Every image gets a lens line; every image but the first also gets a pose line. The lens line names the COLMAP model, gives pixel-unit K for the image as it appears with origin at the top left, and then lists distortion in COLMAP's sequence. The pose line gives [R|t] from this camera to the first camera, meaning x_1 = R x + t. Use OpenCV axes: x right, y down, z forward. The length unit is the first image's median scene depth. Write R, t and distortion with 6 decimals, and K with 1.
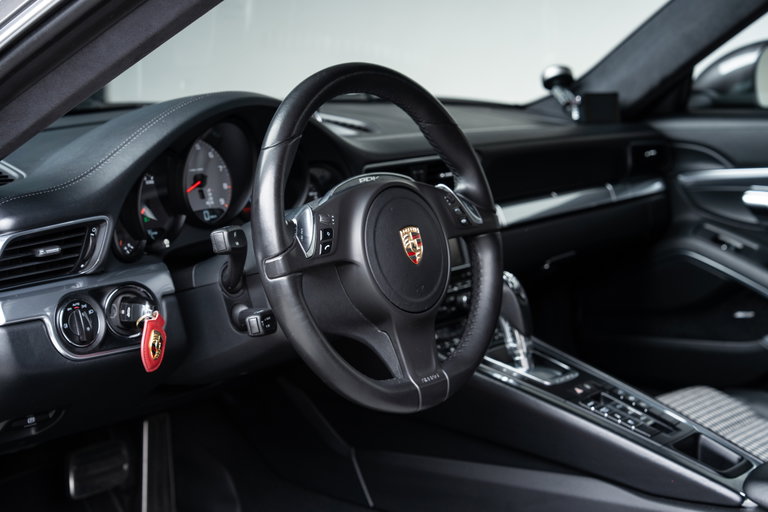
lens RADIAL K [[1321.7, 0, 384.0], [0, 1321.7, 256.0], [0, 0, 1]] dist [0.202802, 0.011445]
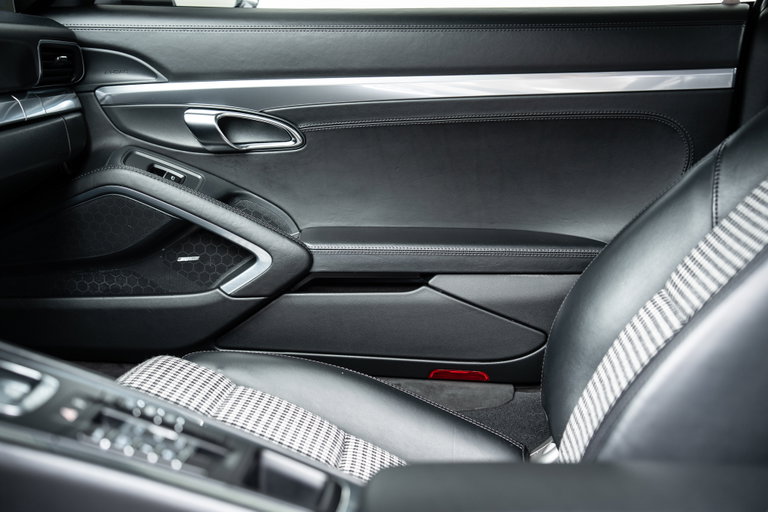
lens RADIAL K [[1099.5, 0, 384.0], [0, 1099.5, 256.0], [0, 0, 1]] dist [0.167594, 0.018766]
pose [[0.831198, -0.078410, 0.550419, -0.009518], [0.048957, 0.996482, 0.068024, 0.001600], [-0.553817, -0.029595, 0.832112, 0.504714]]
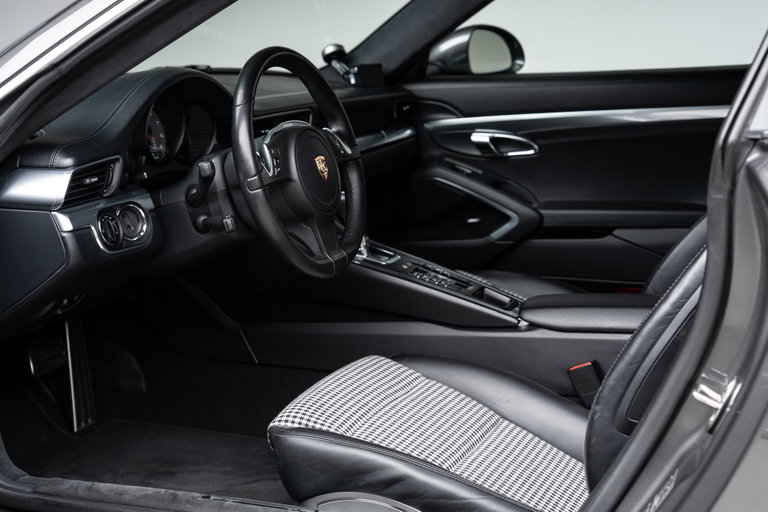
lens RADIAL K [[1250.8, 0, 384.0], [0, 1250.8, 256.0], [0, 0, 1]] dist [0.196069, 0.022250]
pose [[0.958462, -0.062914, 0.278194, -0.267586], [0.054422, 0.997789, 0.038154, 0.035123], [-0.279979, -0.021429, 0.959767, -0.338848]]
